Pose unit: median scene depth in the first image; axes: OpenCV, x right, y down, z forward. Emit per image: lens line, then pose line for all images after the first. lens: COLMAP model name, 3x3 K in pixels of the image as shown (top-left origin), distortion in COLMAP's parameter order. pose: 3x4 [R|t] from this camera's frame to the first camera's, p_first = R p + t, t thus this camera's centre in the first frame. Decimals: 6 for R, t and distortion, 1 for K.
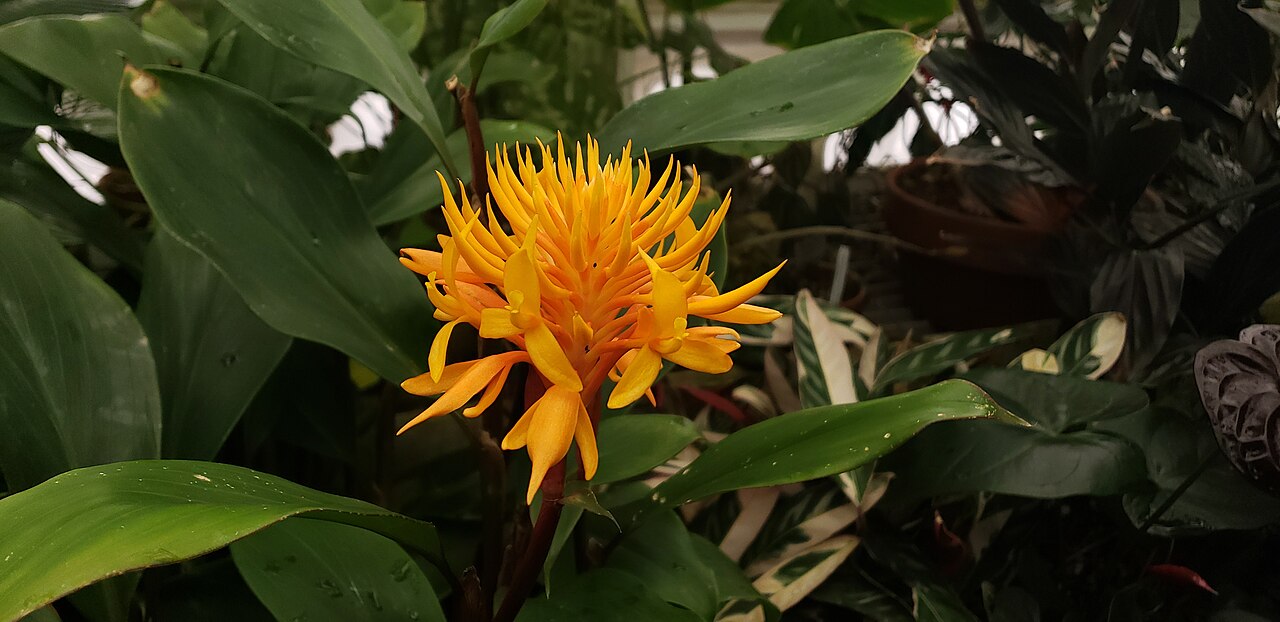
lens RADIAL K [[1040.3, 0, 640.0], [0, 1040.3, 311.0], [0, 0, 1]] dist [-0.011855, -0.006300]
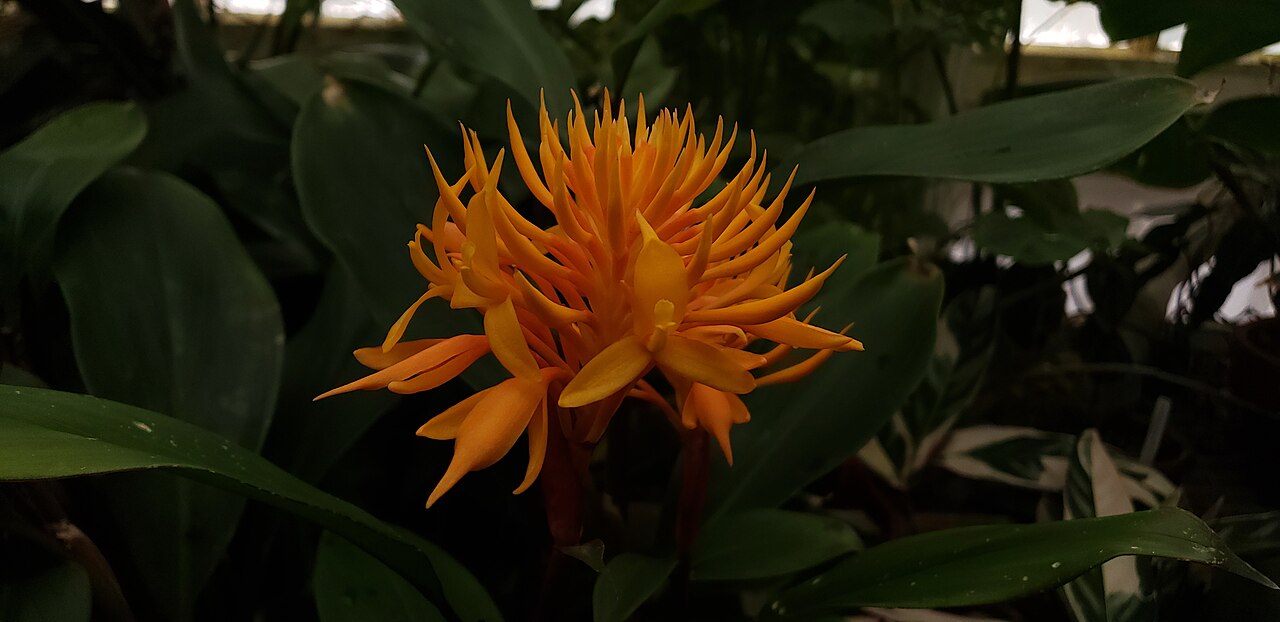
lens RADIAL K [[1040.3, 0, 640.0], [0, 1040.3, 311.0], [0, 0, 1]] dist [-0.011855, -0.006300]
pose [[0.939422, 0.106730, -0.325721, 0.155530], [-0.149136, 0.982895, -0.108059, 0.057060], [0.308617, 0.150089, 0.939270, 0.167585]]
